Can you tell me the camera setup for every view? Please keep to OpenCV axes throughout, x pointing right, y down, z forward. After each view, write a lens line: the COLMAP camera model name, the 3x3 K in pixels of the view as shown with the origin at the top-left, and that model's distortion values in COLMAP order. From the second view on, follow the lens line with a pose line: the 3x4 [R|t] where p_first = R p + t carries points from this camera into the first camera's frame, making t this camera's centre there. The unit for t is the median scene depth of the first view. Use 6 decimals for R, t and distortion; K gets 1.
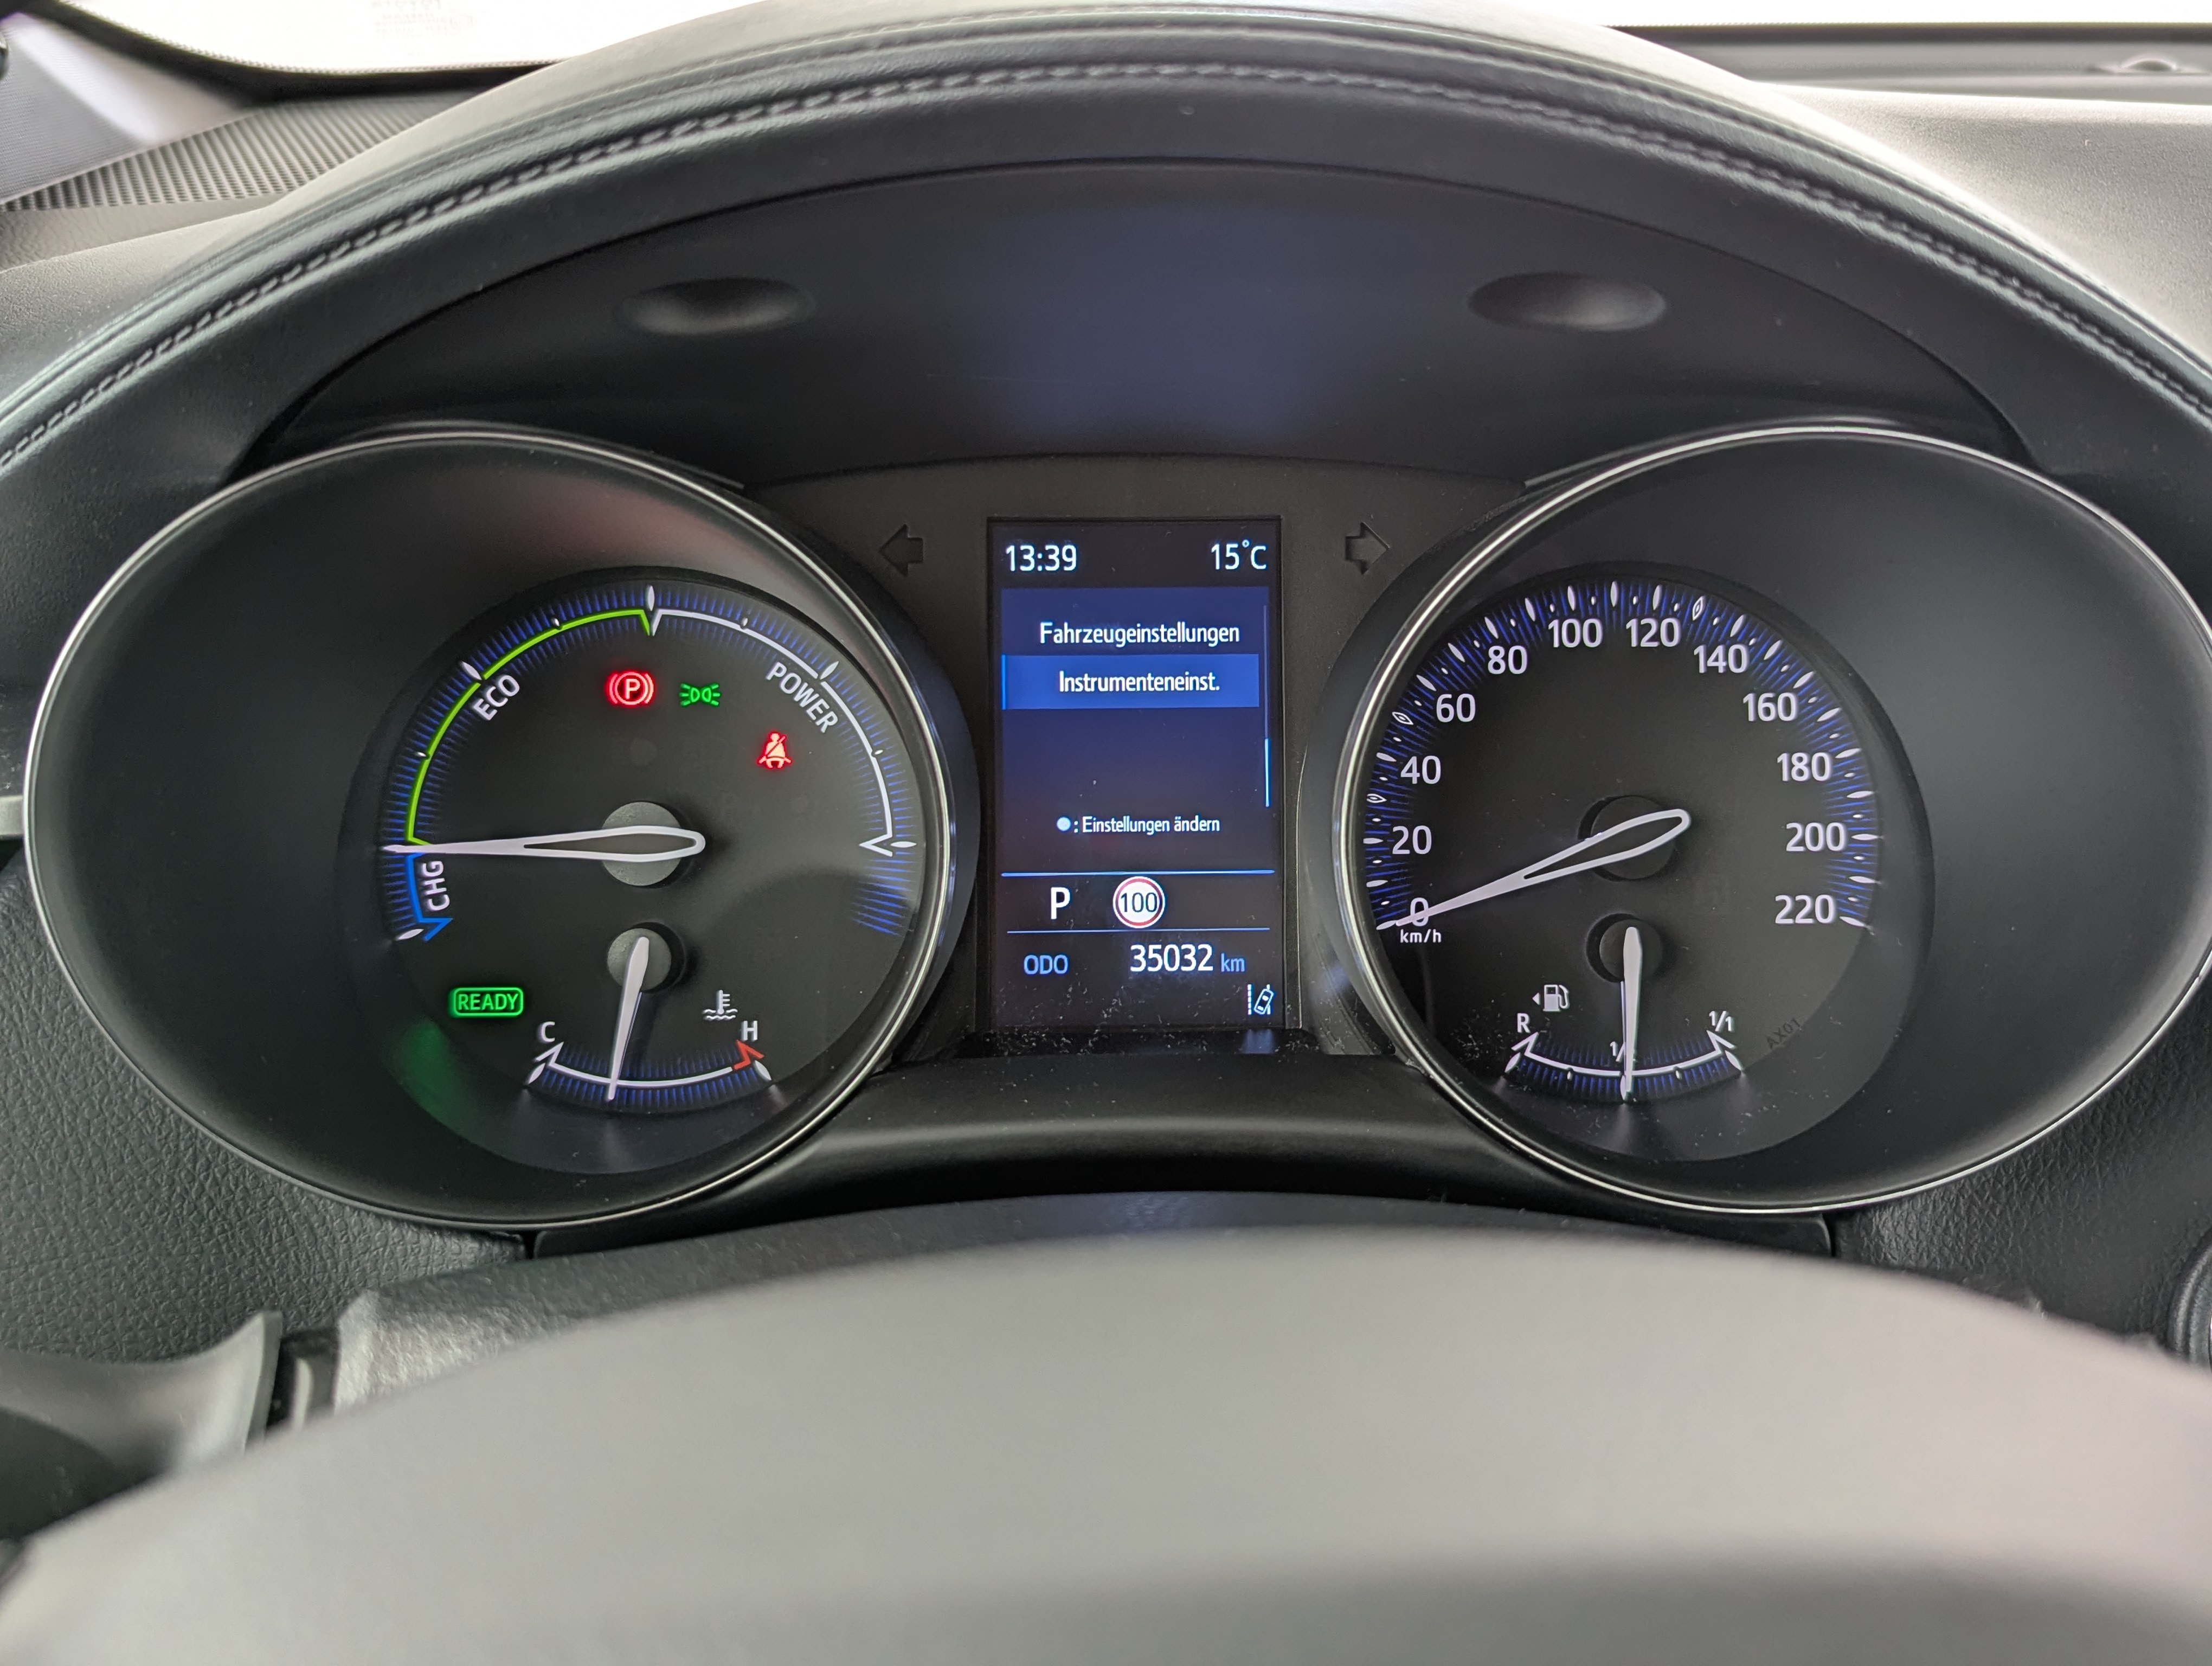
lens RADIAL K [[2074.5, 0, 1093.4], [0, 2074.5, 784.9], [0, 0, 1]] dist [0.006889, 0.000000]
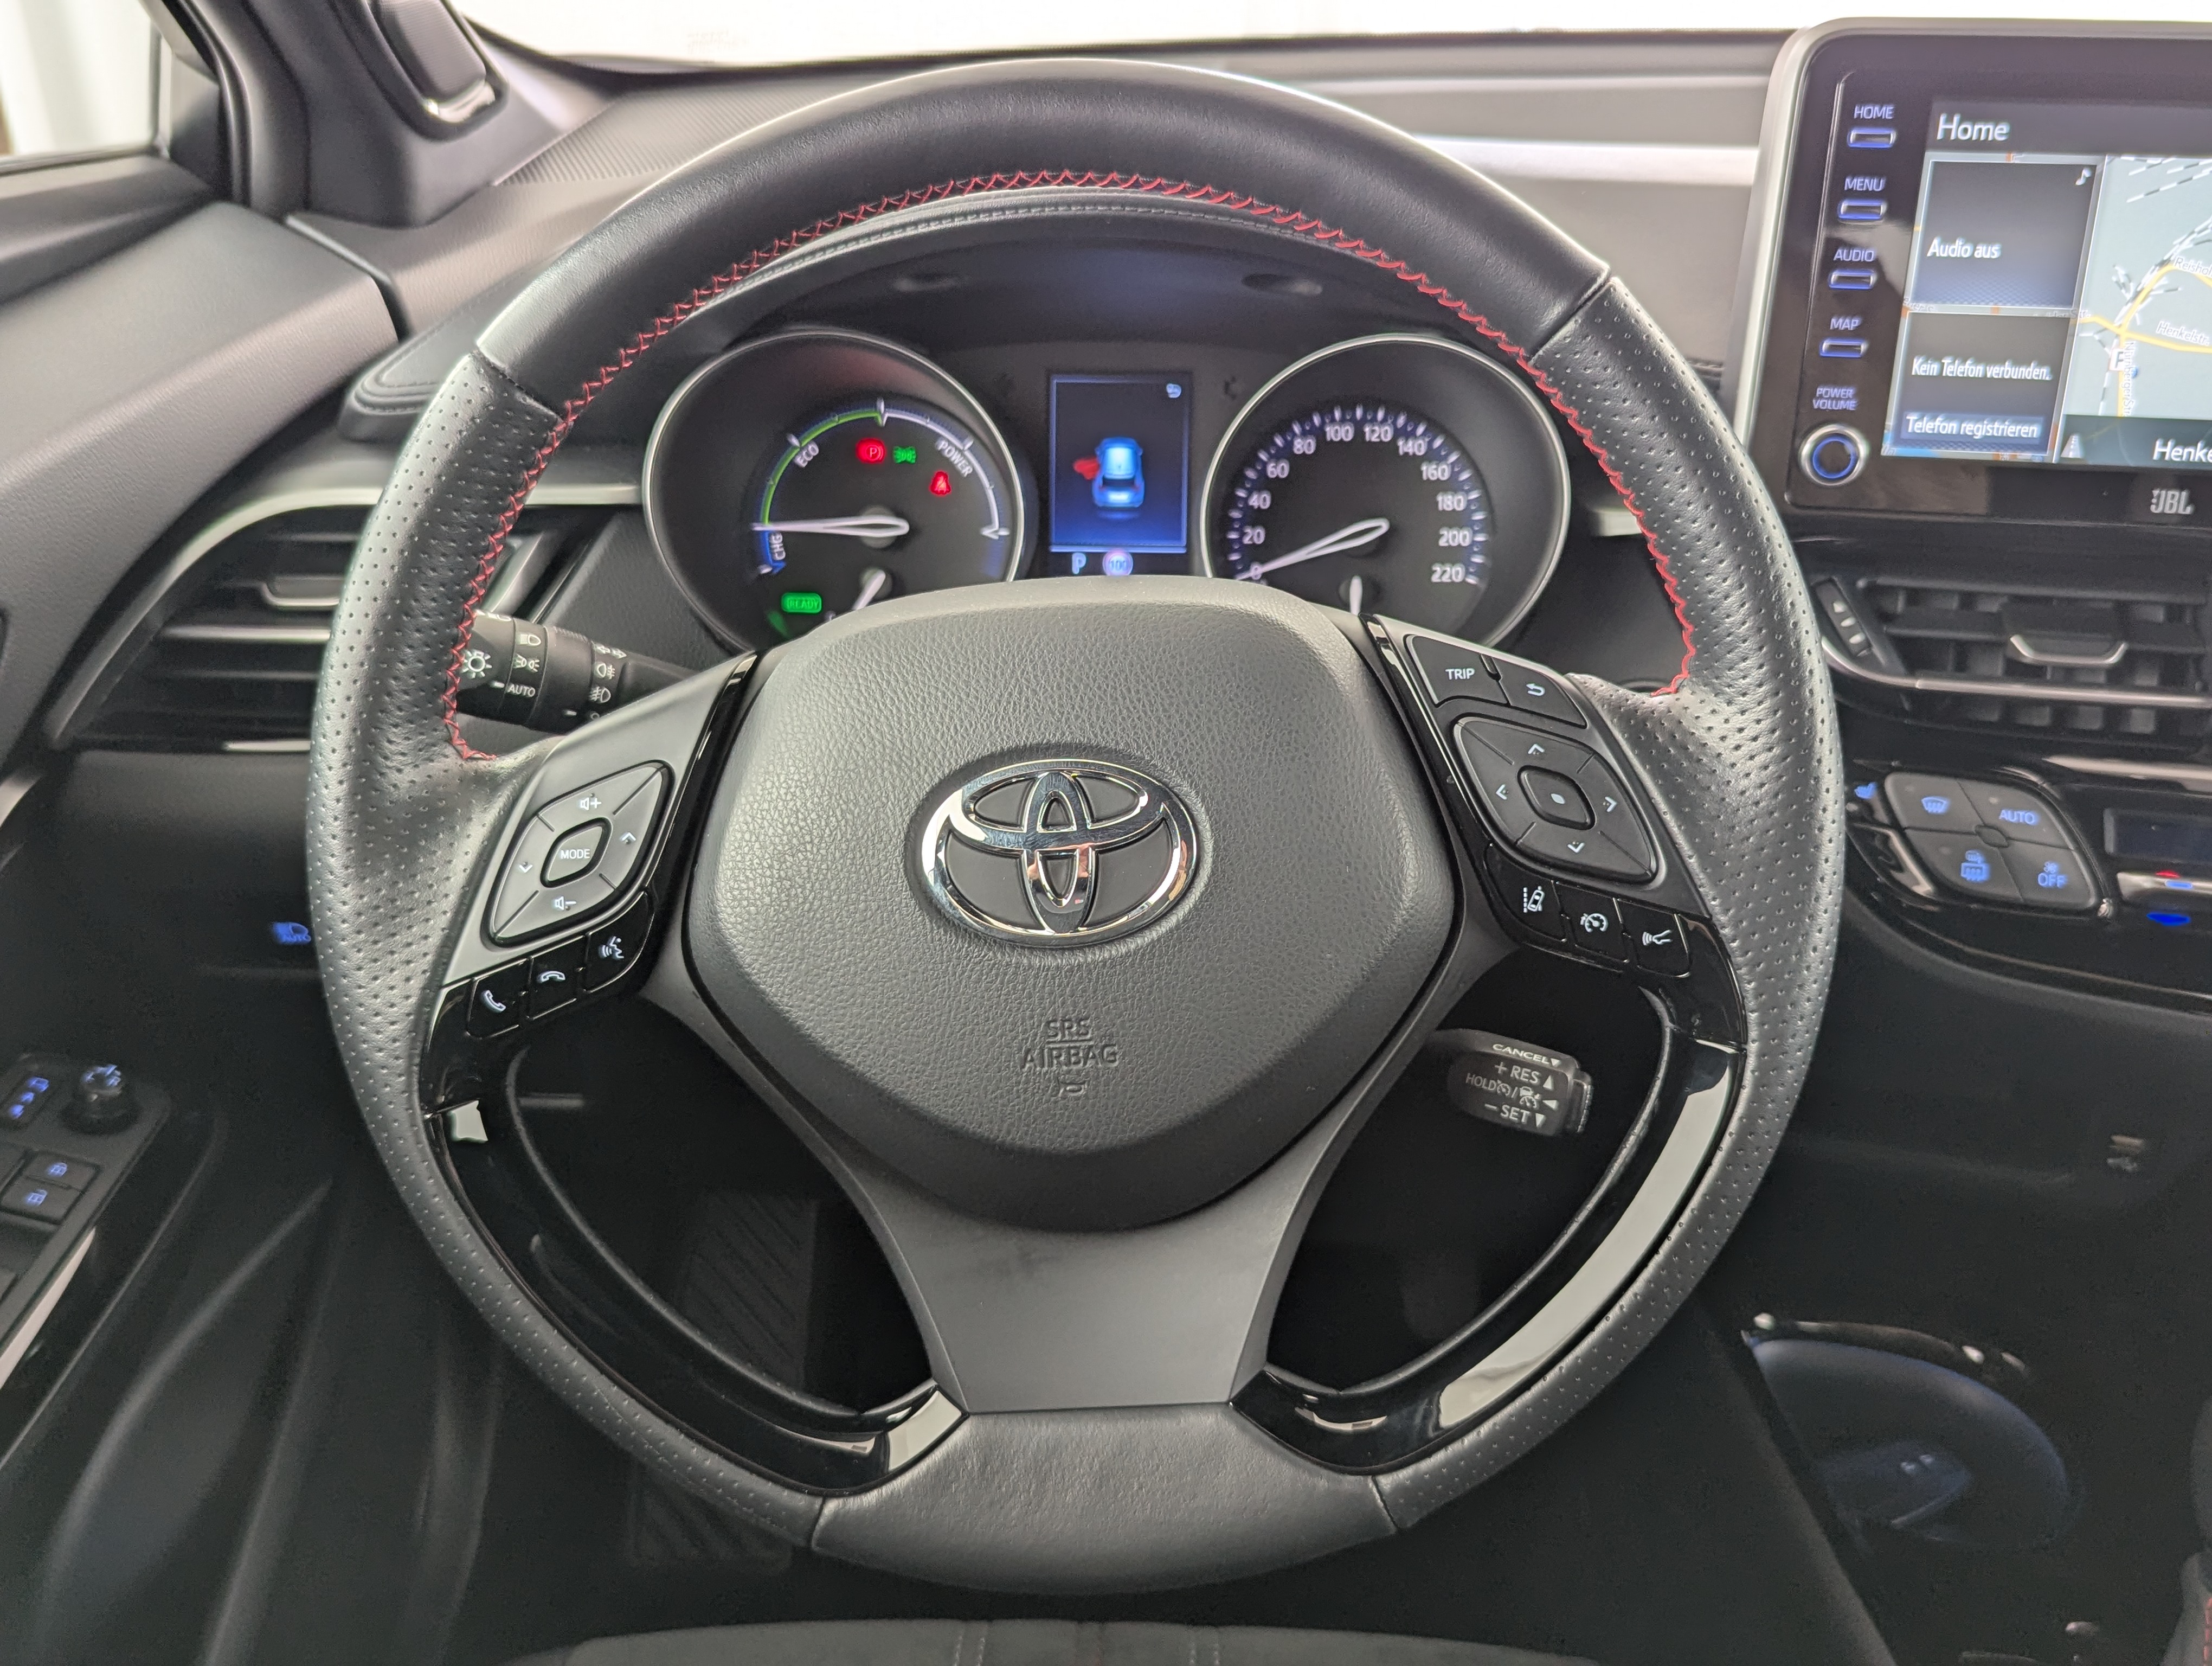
lens RADIAL K [[2074.5, 0, 1124.7], [0, 2074.5, 837.7], [0, 0, 1]] dist [0.006889, 0.000000]
pose [[0.998931, 0.024843, -0.038984, 0.113906], [-0.020579, 0.994133, 0.106185, 0.107783], [0.041393, -0.105270, 0.993582, -1.044423]]
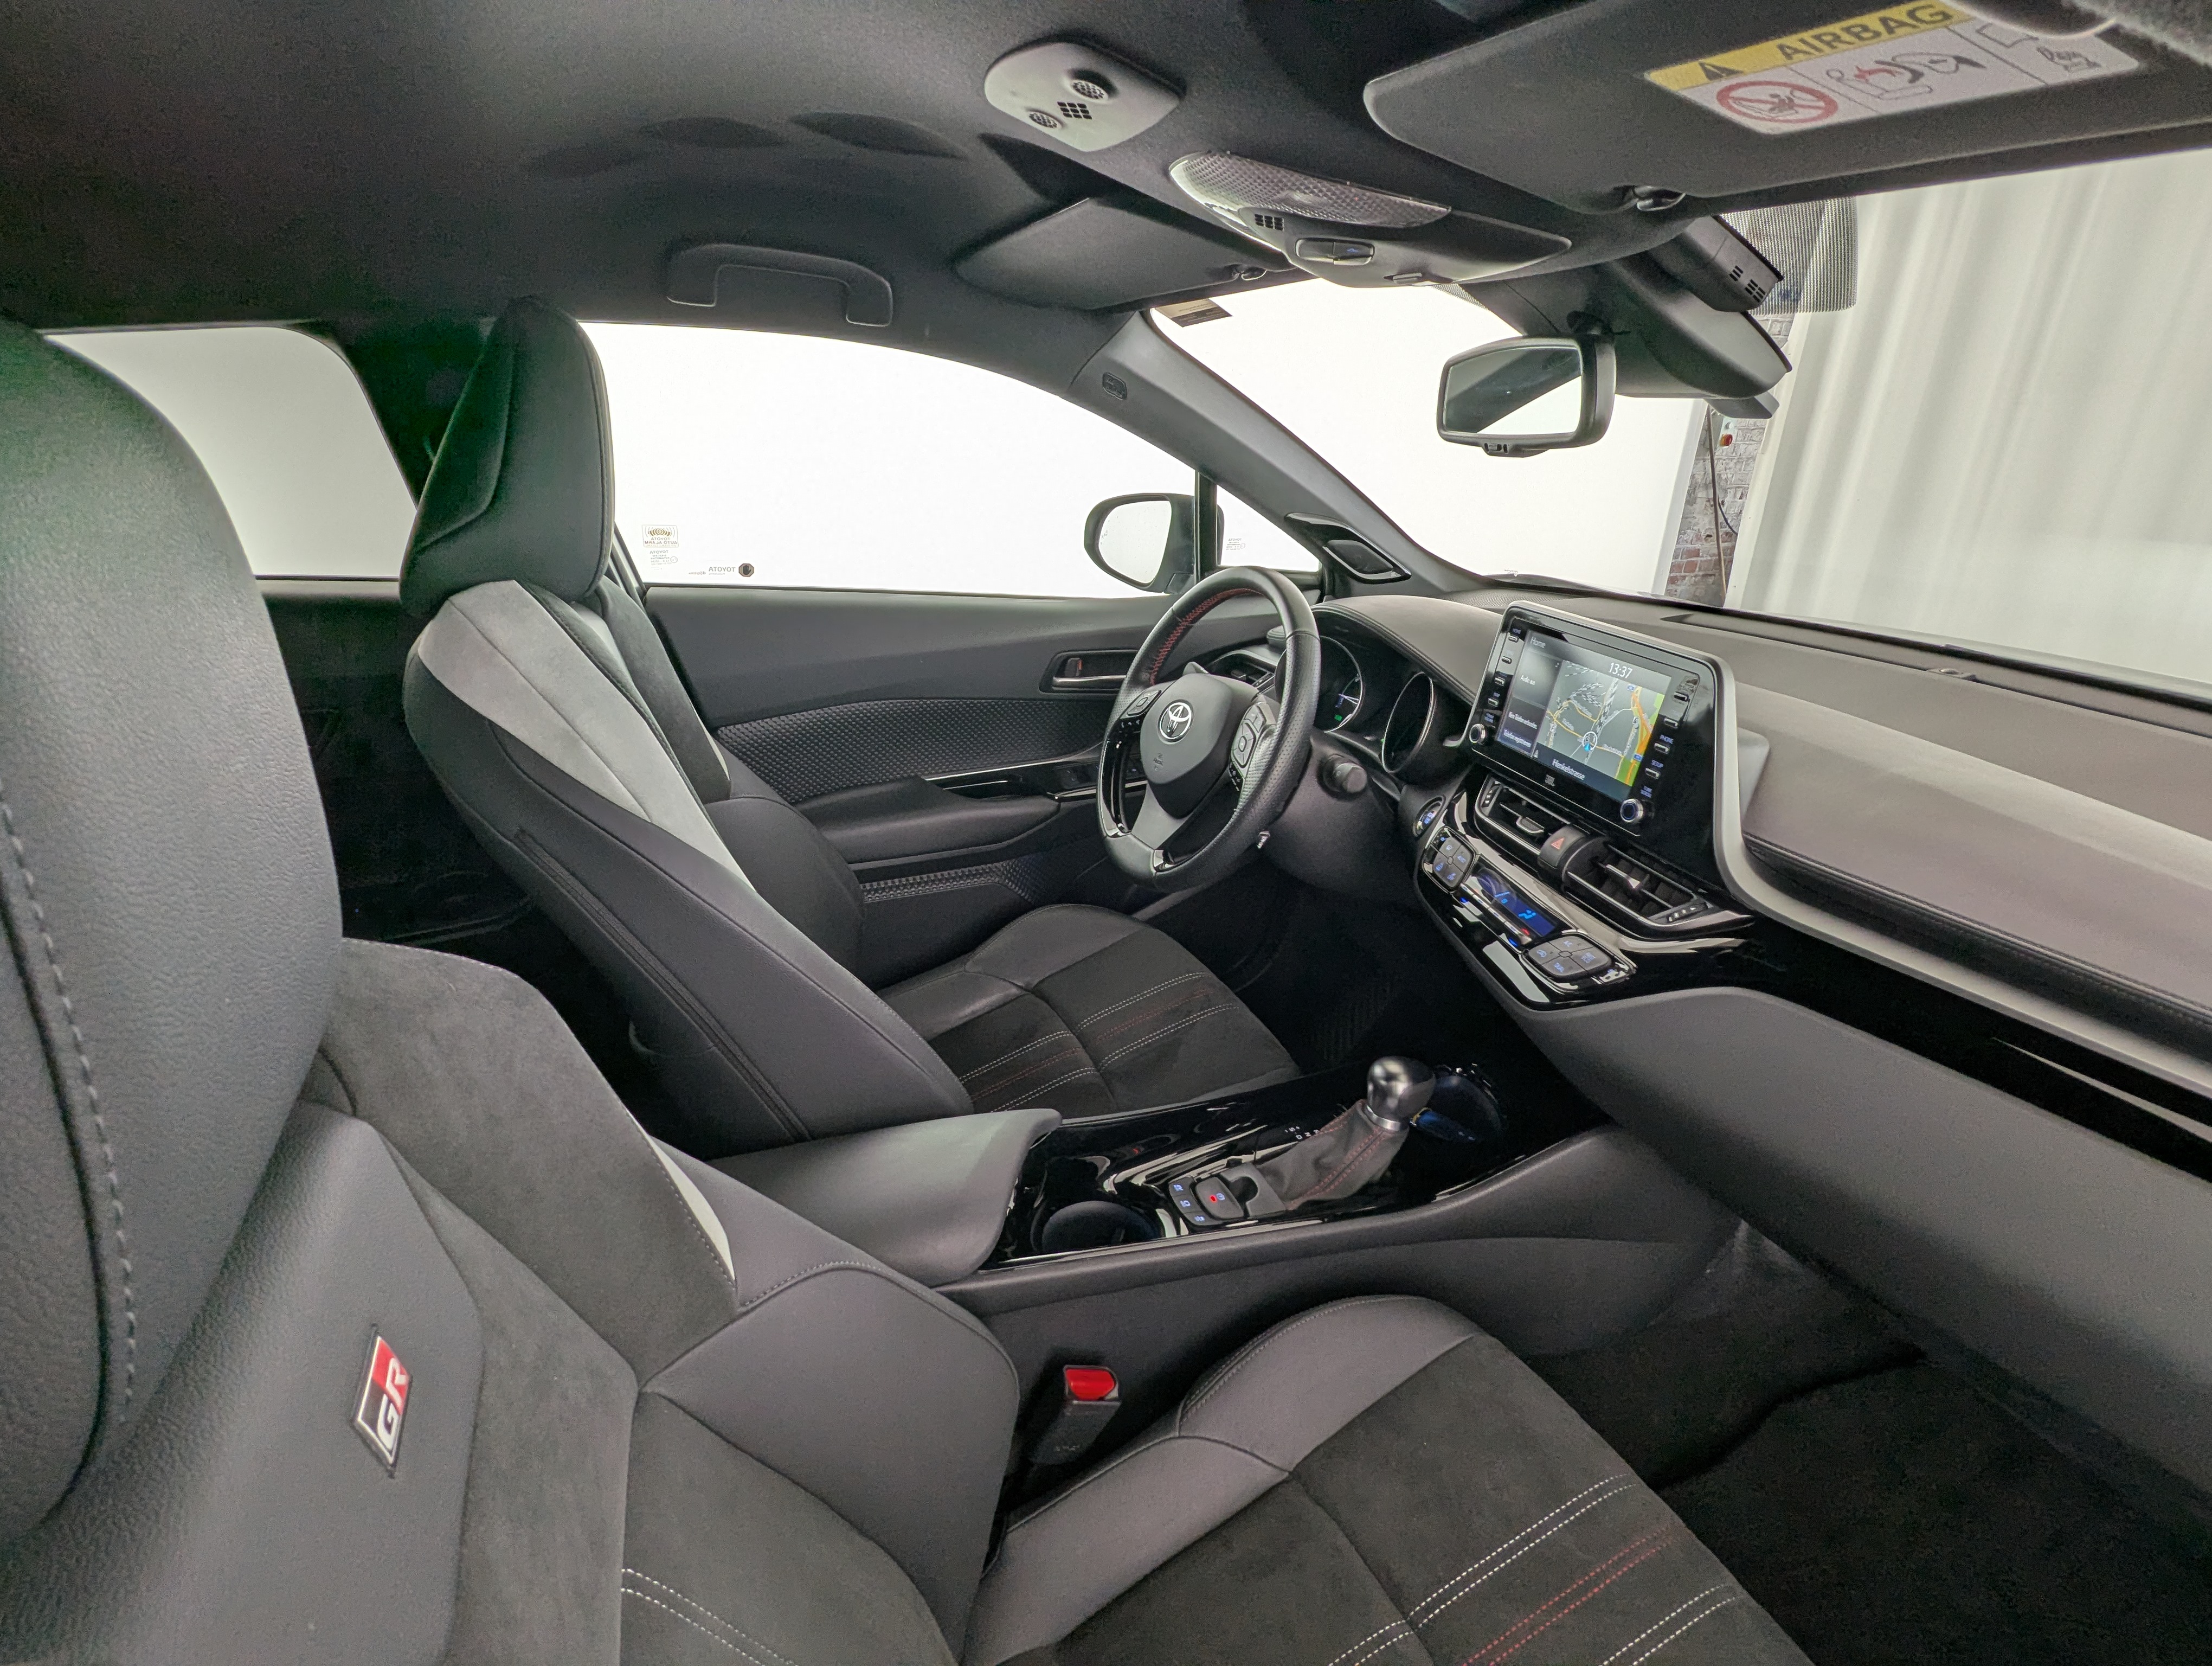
lens RADIAL K [[1055.9, 0, 1095.4], [0, 1055.9, 849.8], [0, 0, 1]] dist [-0.002696, -0.000543]
pose [[0.353658, 0.375826, -0.856552, 2.687255], [-0.359920, 0.899902, 0.246240, -0.081289], [0.863356, 0.221205, 0.453525, -1.286301]]
